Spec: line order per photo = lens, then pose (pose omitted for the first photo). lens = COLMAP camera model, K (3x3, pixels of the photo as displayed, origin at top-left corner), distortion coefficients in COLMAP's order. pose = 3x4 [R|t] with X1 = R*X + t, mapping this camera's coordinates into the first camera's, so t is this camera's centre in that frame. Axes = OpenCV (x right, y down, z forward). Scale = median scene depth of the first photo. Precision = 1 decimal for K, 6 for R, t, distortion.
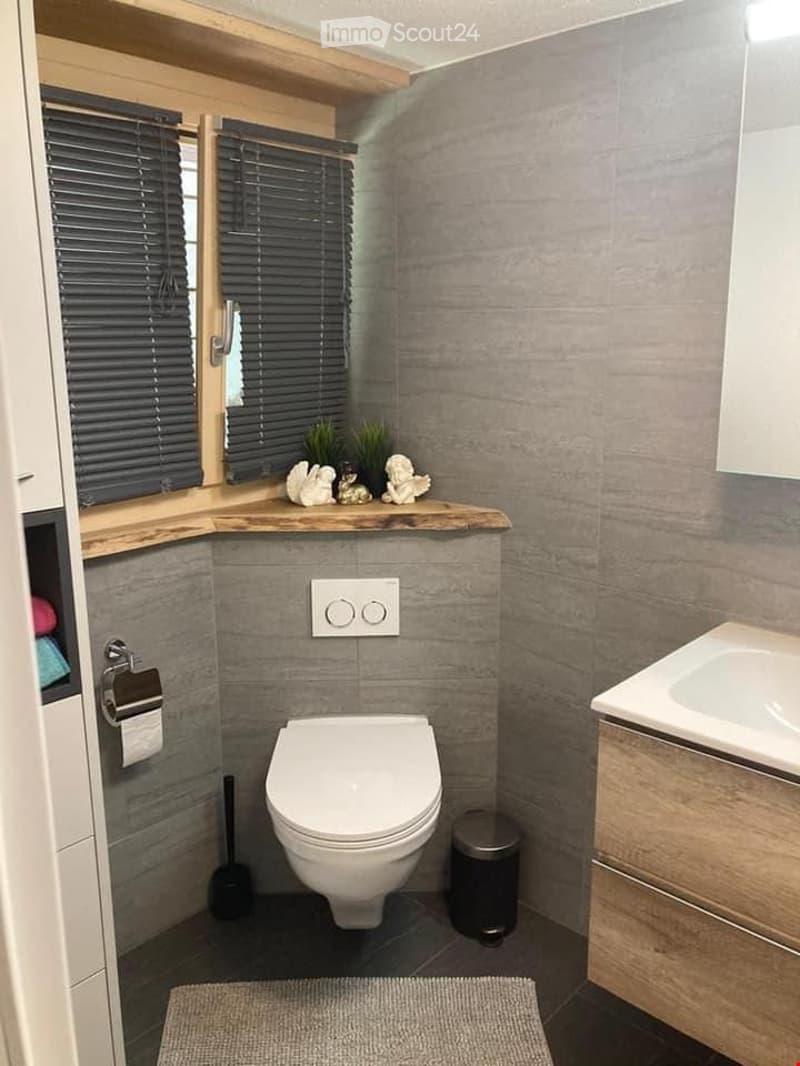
lens RADIAL K [[845.3, 0, 398.2], [0, 845.3, 530.7], [0, 0, 1]] dist [-0.090240, 0.005269]
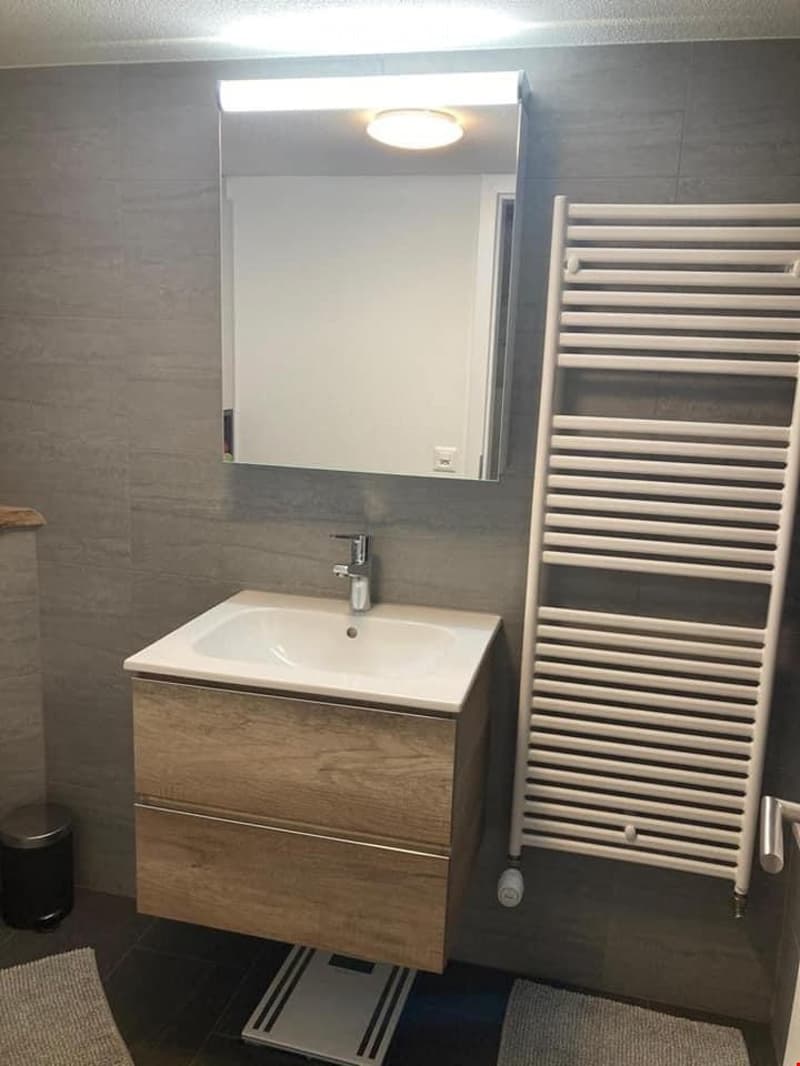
lens RADIAL K [[900.7, 0, 403.0], [0, 900.7, 535.2], [0, 0, 1]] dist [0.099335, -0.164462]
pose [[0.880660, -0.052199, 0.470865, -0.009343], [0.059575, 0.998224, -0.000762, 0.045095], [-0.469988, 0.028722, 0.882205, -0.247741]]
